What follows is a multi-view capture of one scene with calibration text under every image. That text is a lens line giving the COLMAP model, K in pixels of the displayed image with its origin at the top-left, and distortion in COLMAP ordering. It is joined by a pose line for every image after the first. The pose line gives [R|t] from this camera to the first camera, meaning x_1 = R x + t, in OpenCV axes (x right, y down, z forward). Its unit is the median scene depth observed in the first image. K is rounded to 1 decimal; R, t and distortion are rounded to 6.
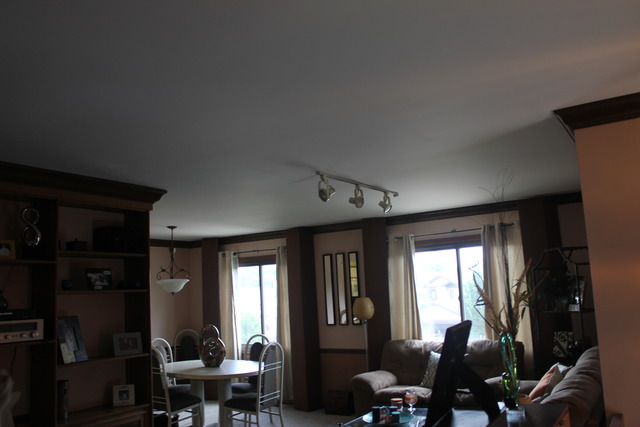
lens RADIAL K [[540.3, 0, 322.0], [0, 540.3, 212.5], [0, 0, 1]] dist [-0.148190, 0.119862]
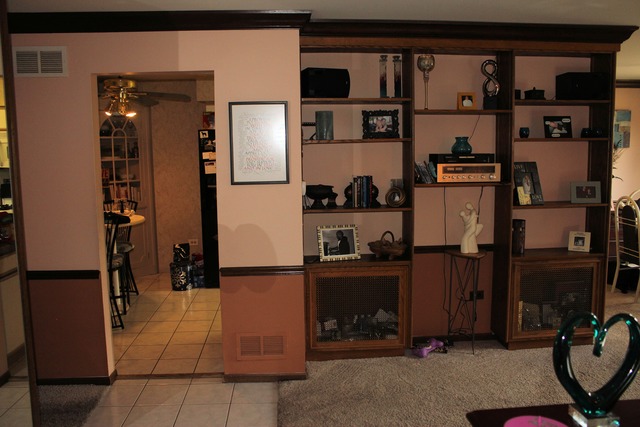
lens RADIAL K [[540.3, 0, 321.7], [0, 540.3, 215.3], [0, 0, 1]] dist [-0.148190, 0.119862]
pose [[0.606241, 0.132837, -0.784109, 0.089131], [0.104824, 0.964002, 0.244359, -0.003048], [0.788343, -0.230334, 0.570493, 0.022928]]
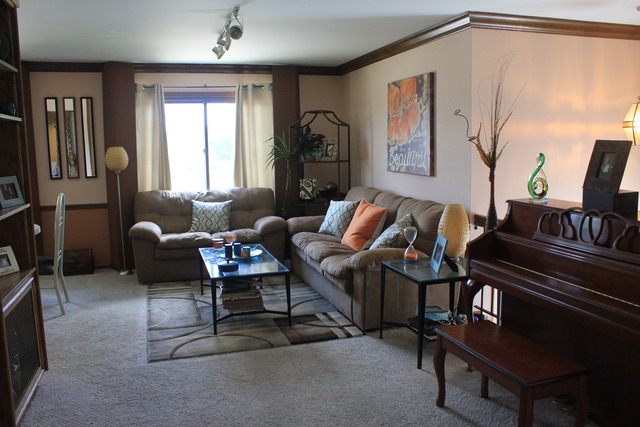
lens RADIAL K [[540.3, 0, 319.5], [0, 540.3, 214.7], [0, 0, 1]] dist [-0.148190, 0.119862]
pose [[0.639213, -0.058795, 0.766779, -0.511245], [-0.130343, 0.974364, 0.183370, 0.072586], [-0.757903, -0.217157, 0.615163, 0.177367]]
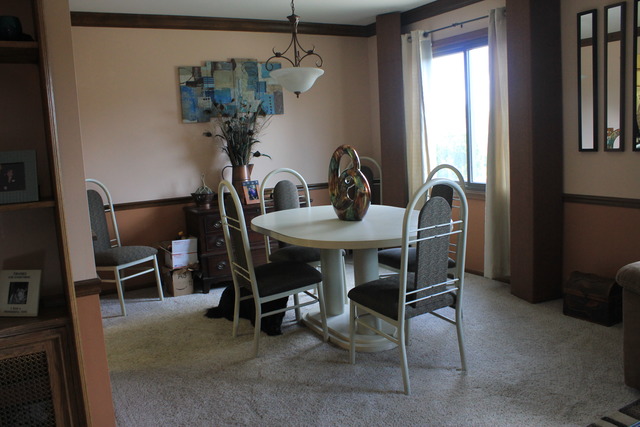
lens RADIAL K [[540.3, 0, 321.0], [0, 540.3, 216.4], [0, 0, 1]] dist [-0.148190, 0.119862]
pose [[0.887175, 0.067352, -0.456492, 0.032394], [0.076963, 0.953834, 0.290306, 0.141888], [0.454970, -0.292685, 0.841034, 0.602808]]
